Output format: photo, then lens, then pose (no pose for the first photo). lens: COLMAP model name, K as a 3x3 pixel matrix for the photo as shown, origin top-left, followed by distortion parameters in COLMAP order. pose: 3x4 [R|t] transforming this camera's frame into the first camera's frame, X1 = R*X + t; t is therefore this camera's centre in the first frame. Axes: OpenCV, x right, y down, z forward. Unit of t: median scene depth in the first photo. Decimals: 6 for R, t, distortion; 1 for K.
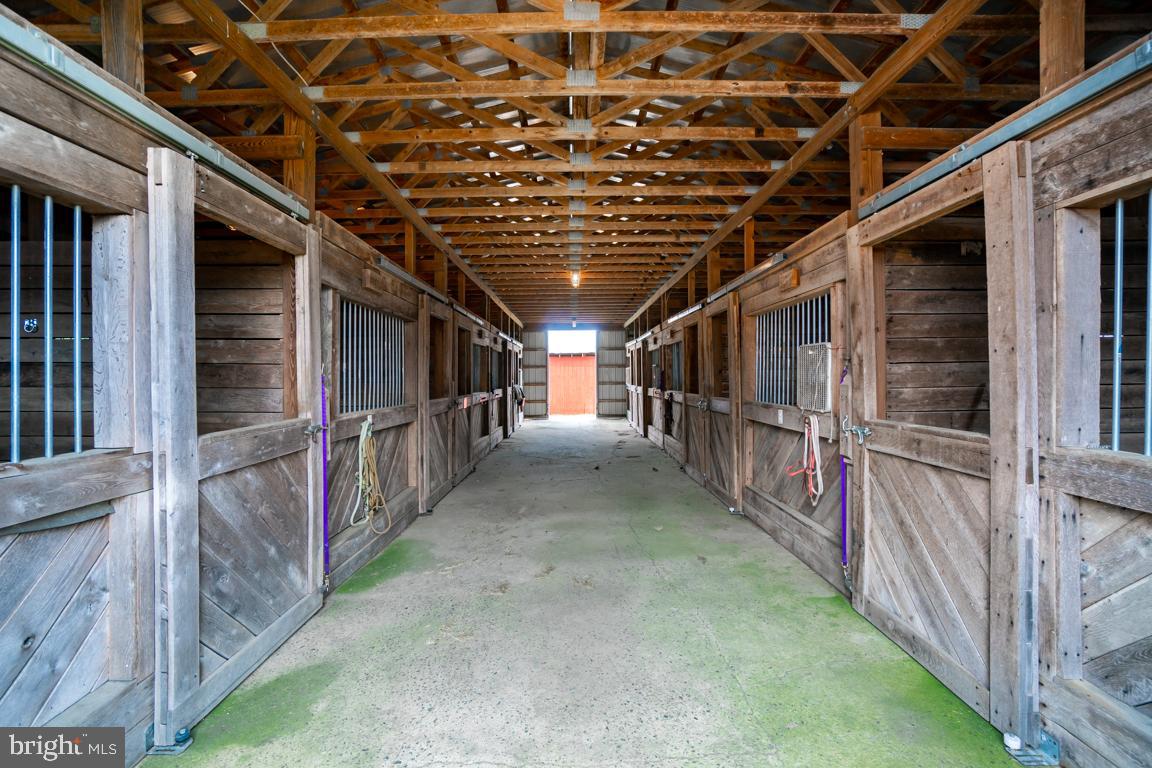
lens RADIAL K [[506.9, 0, 573.5], [0, 506.9, 377.4], [0, 0, 1]] dist [-0.066641, 0.023449]
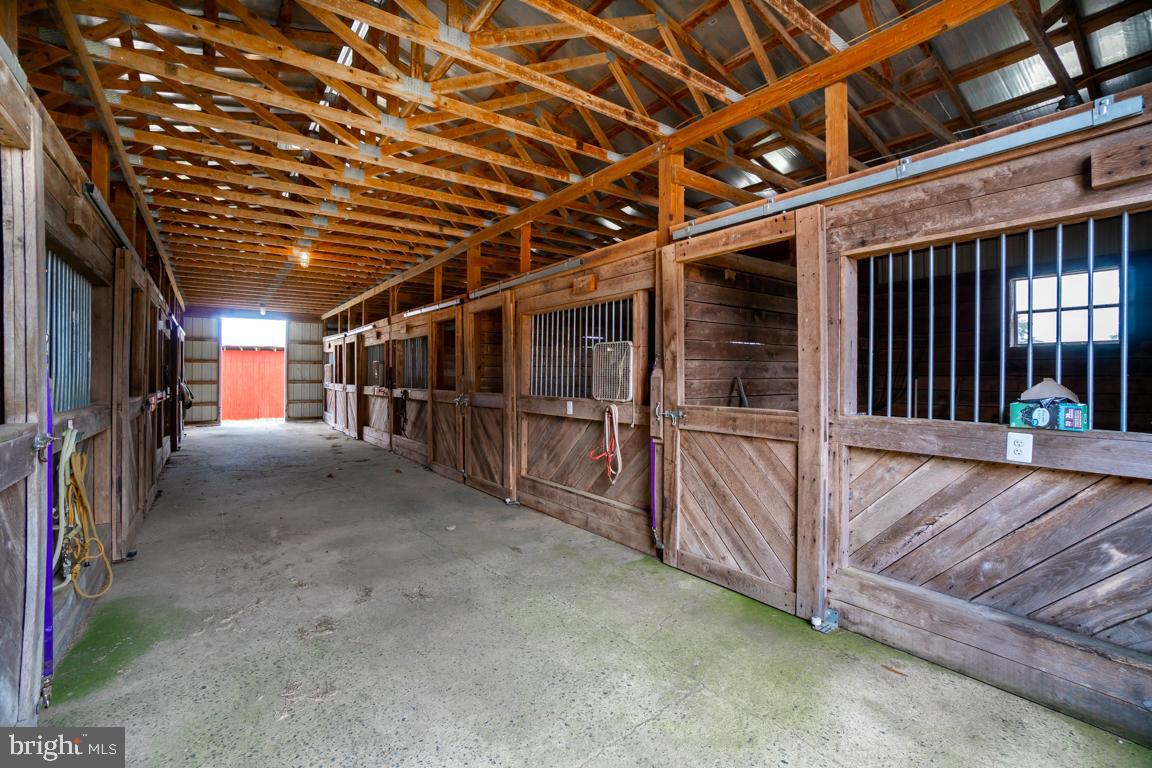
lens RADIAL K [[506.9, 0, 573.5], [0, 506.9, 377.4], [0, 0, 1]] dist [-0.066641, 0.023449]
pose [[0.812564, 0.008006, 0.582817, -0.288468], [-0.007414, 0.999967, -0.003400, 0.019695], [-0.582825, -0.001558, 0.812596, 0.121505]]
